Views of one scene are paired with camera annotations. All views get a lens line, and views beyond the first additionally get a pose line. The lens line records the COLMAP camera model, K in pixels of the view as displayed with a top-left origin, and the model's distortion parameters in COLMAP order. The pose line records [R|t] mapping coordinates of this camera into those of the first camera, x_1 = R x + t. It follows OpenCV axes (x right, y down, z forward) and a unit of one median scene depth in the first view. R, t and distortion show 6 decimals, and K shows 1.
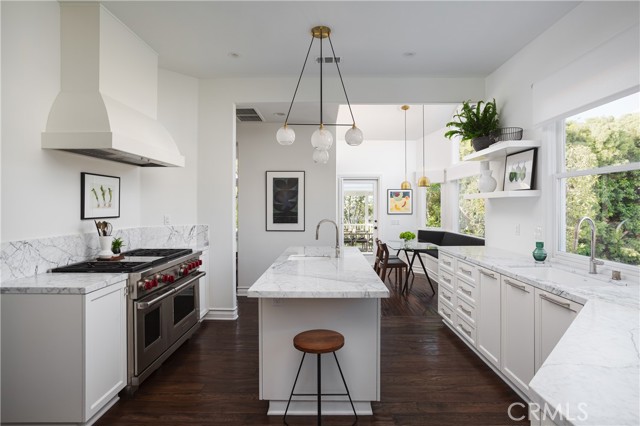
lens RADIAL K [[359.3, 0, 318.3], [0, 359.3, 209.5], [0, 0, 1]] dist [0.002041, 0.000181]
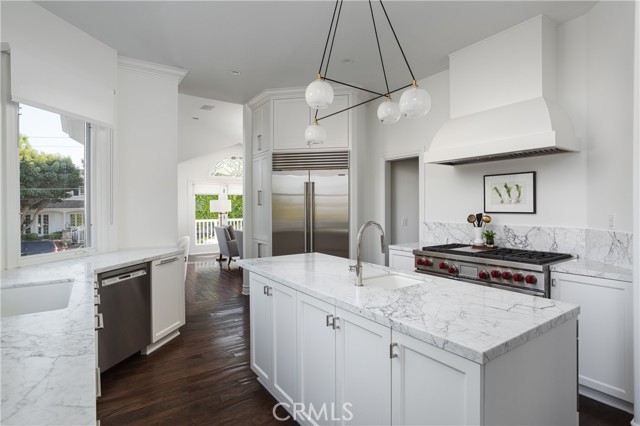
lens RADIAL K [[330.9, 0, 319.9], [0, 330.9, 209.9], [0, 0, 1]] dist [-0.001385, -0.000104]
pose [[-0.824773, 0.010328, -0.565370, 0.245691], [0.000510, 0.999846, 0.017520, -0.001746], [0.565464, 0.014162, -0.824652, 0.834591]]
